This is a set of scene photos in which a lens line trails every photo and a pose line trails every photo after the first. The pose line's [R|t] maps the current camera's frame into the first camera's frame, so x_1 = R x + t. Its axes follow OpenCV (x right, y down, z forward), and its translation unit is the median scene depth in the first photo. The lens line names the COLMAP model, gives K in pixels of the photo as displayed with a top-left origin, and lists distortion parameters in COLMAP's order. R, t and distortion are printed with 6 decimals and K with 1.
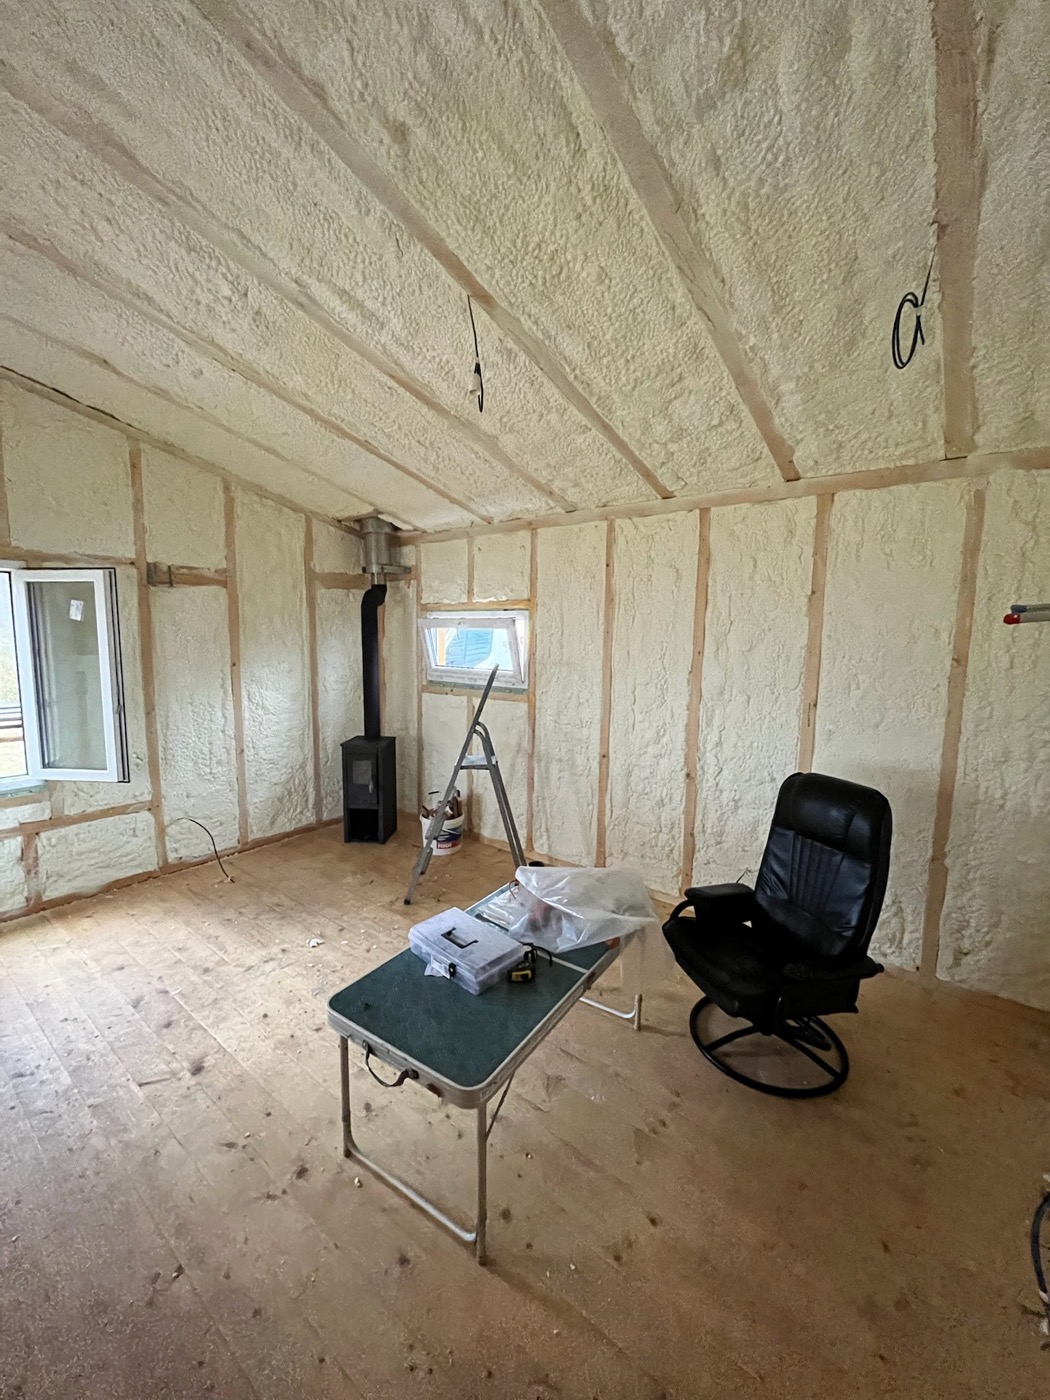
lens RADIAL K [[561.4, 0, 525.6], [0, 561.4, 694.9], [0, 0, 1]] dist [-0.002133, -0.000127]
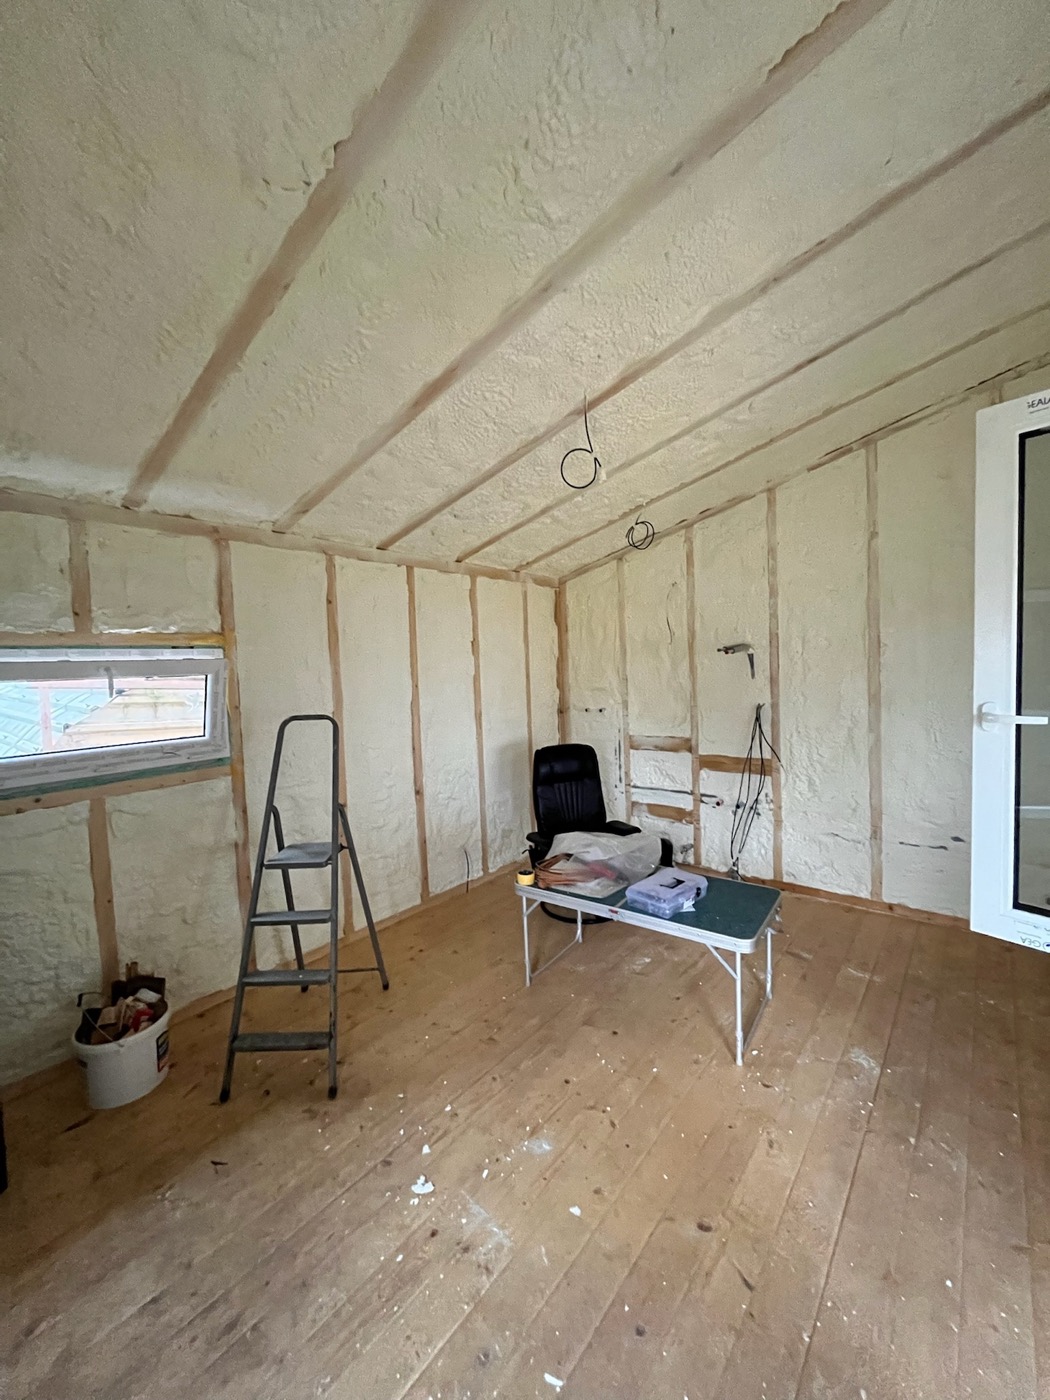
lens RADIAL K [[561.4, 0, 525.6], [0, 561.4, 694.9], [0, 0, 1]] dist [-0.002133, -0.000127]
pose [[0.030598, -0.066025, 0.997349, -0.886396], [0.149647, 0.986872, 0.060740, -0.096376], [-0.988266, 0.147391, 0.040077, 0.744269]]
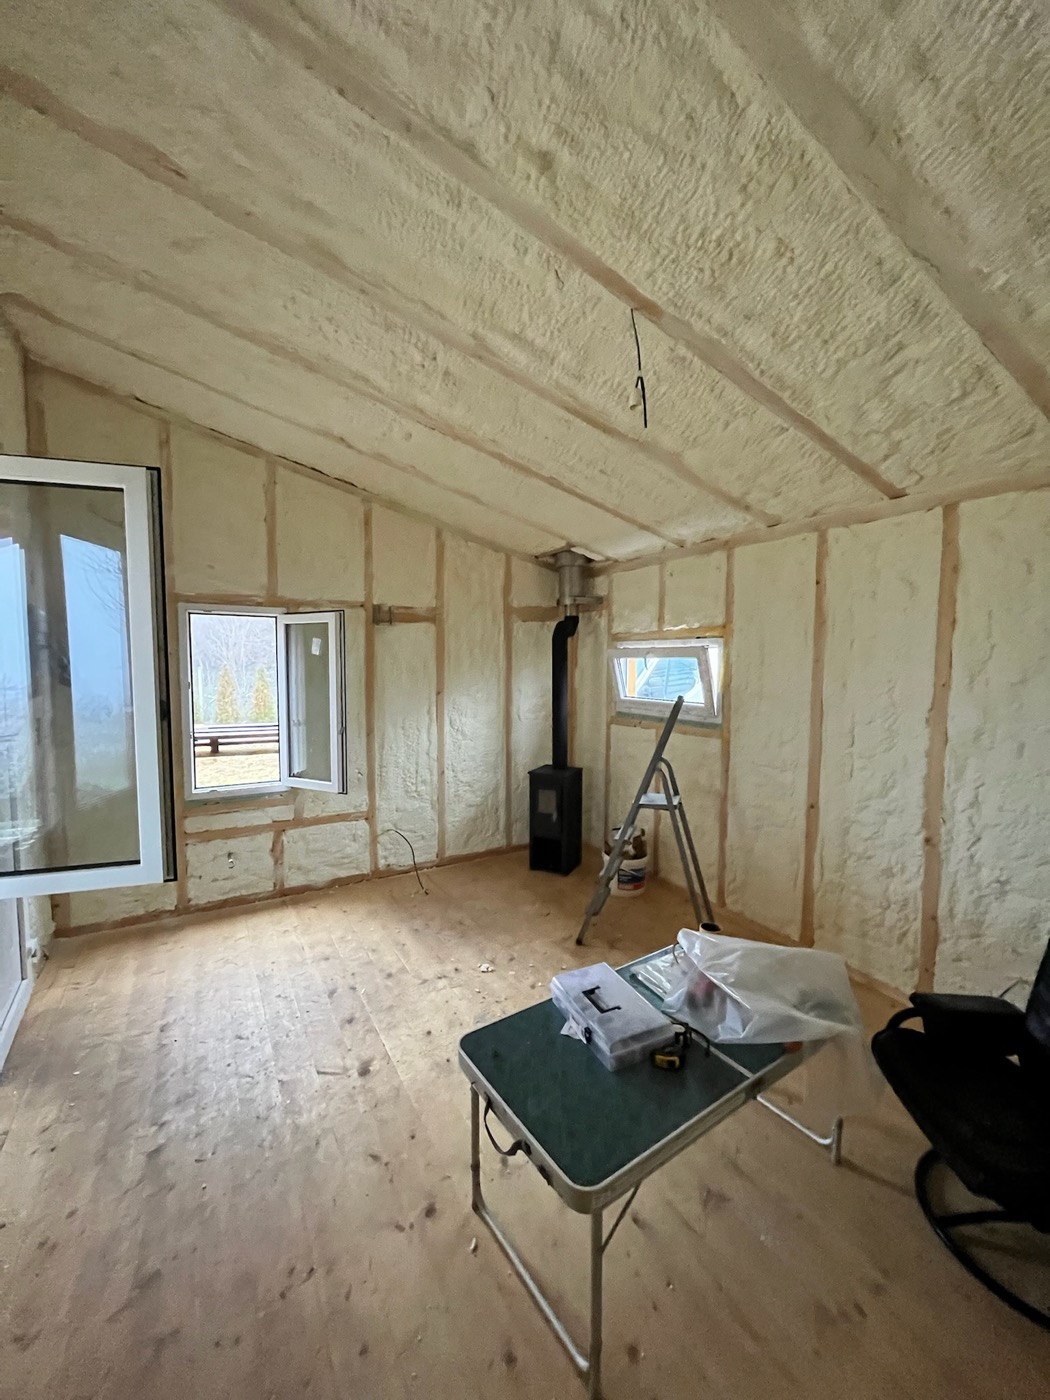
lens RADIAL K [[561.4, 0, 525.6], [0, 561.4, 694.9], [0, 0, 1]] dist [-0.002133, -0.000127]
pose [[0.928514, 0.013769, -0.371041, 0.058378], [-0.033507, 0.998342, -0.046801, -0.005611], [0.369781, 0.055888, 0.927436, 0.055189]]
